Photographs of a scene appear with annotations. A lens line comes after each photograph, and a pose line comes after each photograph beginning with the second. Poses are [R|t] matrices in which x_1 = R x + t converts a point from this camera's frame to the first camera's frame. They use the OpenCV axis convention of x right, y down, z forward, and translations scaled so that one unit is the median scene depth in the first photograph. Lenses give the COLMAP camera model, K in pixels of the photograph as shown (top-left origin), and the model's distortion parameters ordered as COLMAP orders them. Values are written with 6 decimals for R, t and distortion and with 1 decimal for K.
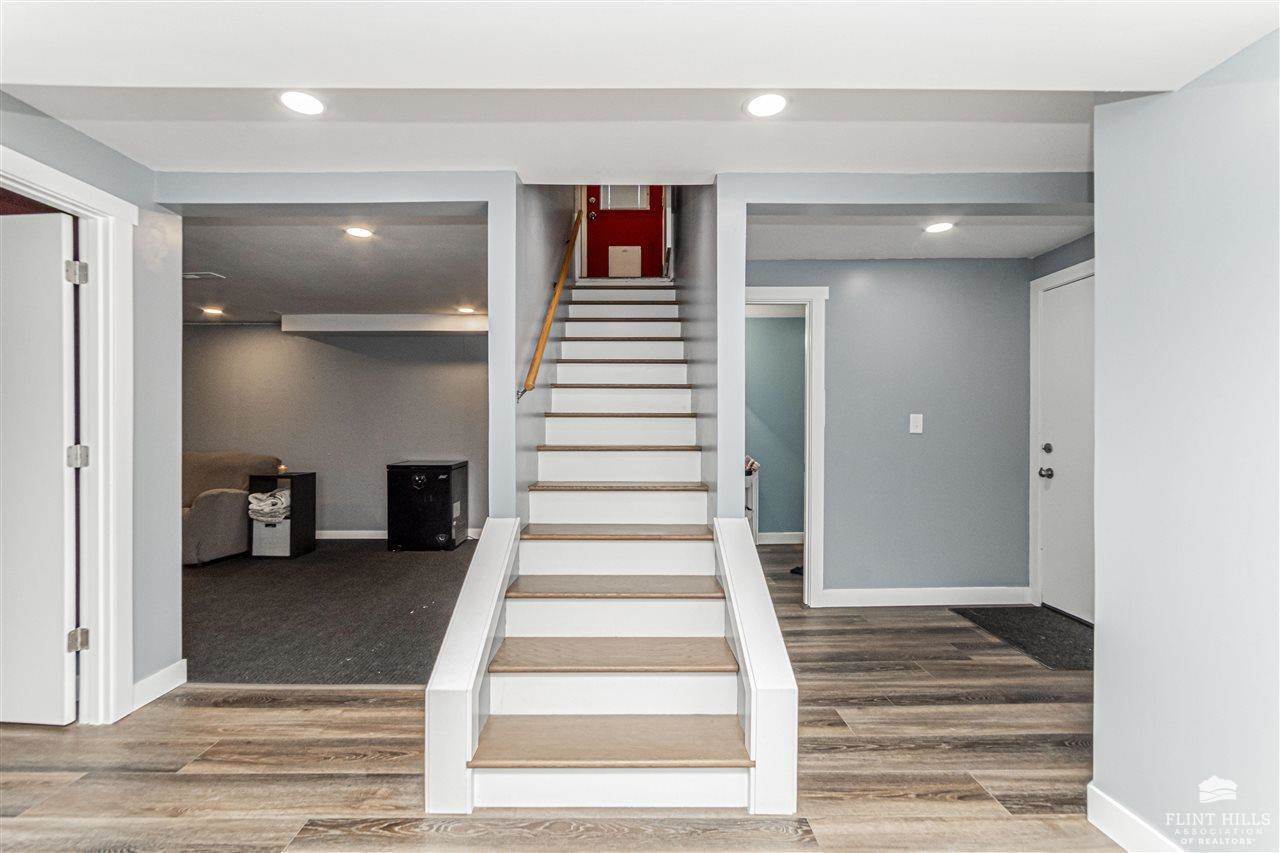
lens RADIAL K [[561.6, 0, 638.1], [0, 561.6, 425.8], [0, 0, 1]] dist [-0.000268, 0.000141]
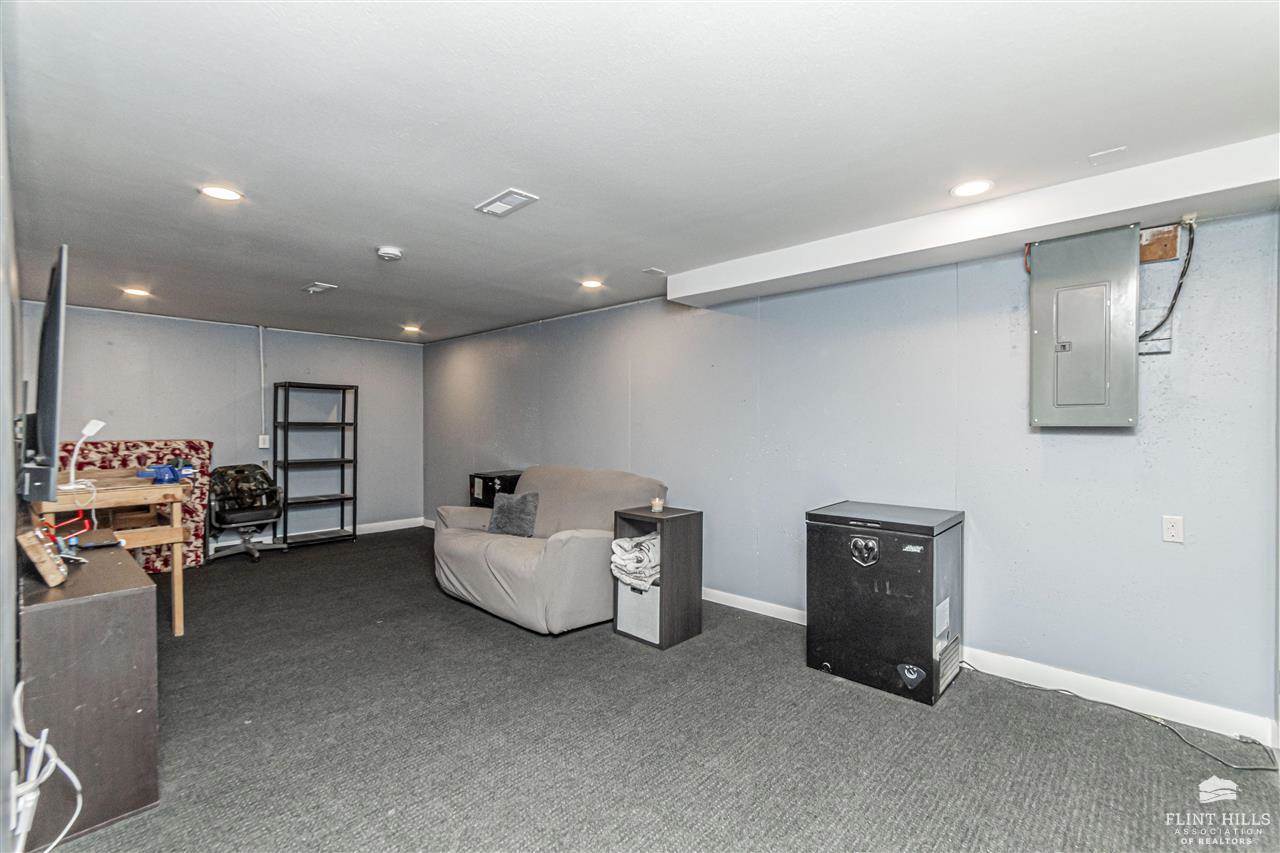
lens RADIAL K [[561.6, 0, 644.2], [0, 561.6, 430.3], [0, 0, 1]] dist [-0.000268, 0.000141]
pose [[0.727354, 0.003641, -0.686253, -0.199742], [-0.010998, 0.999919, -0.006350, -0.005349], [0.686174, 0.012166, 0.727336, 0.526417]]
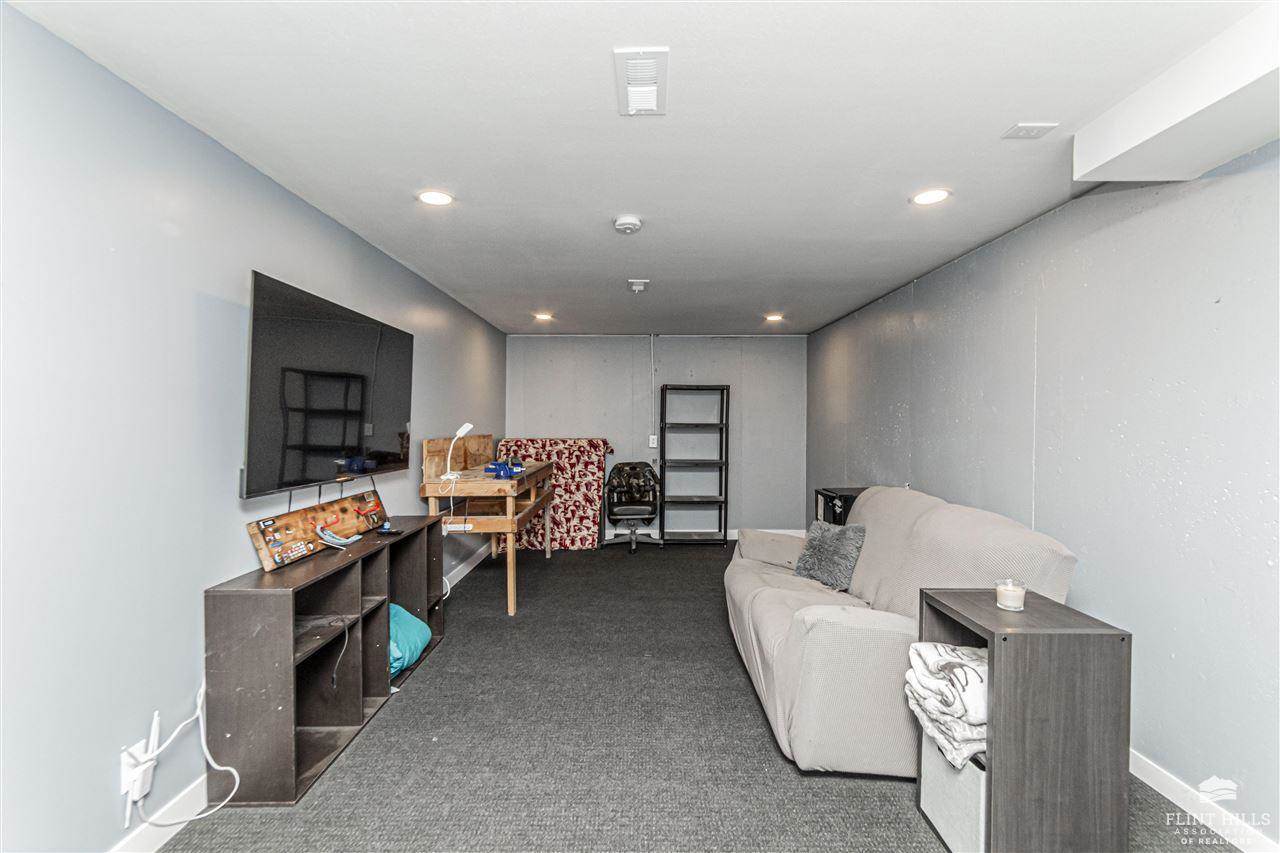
lens RADIAL K [[561.6, 0, 638.0], [0, 561.6, 427.8], [0, 0, 1]] dist [-0.000268, 0.000141]
pose [[-0.013884, 0.005058, -0.999891, -0.315291], [-0.020333, 0.999779, 0.005340, -0.016788], [0.999697, 0.020405, -0.013778, 0.811615]]
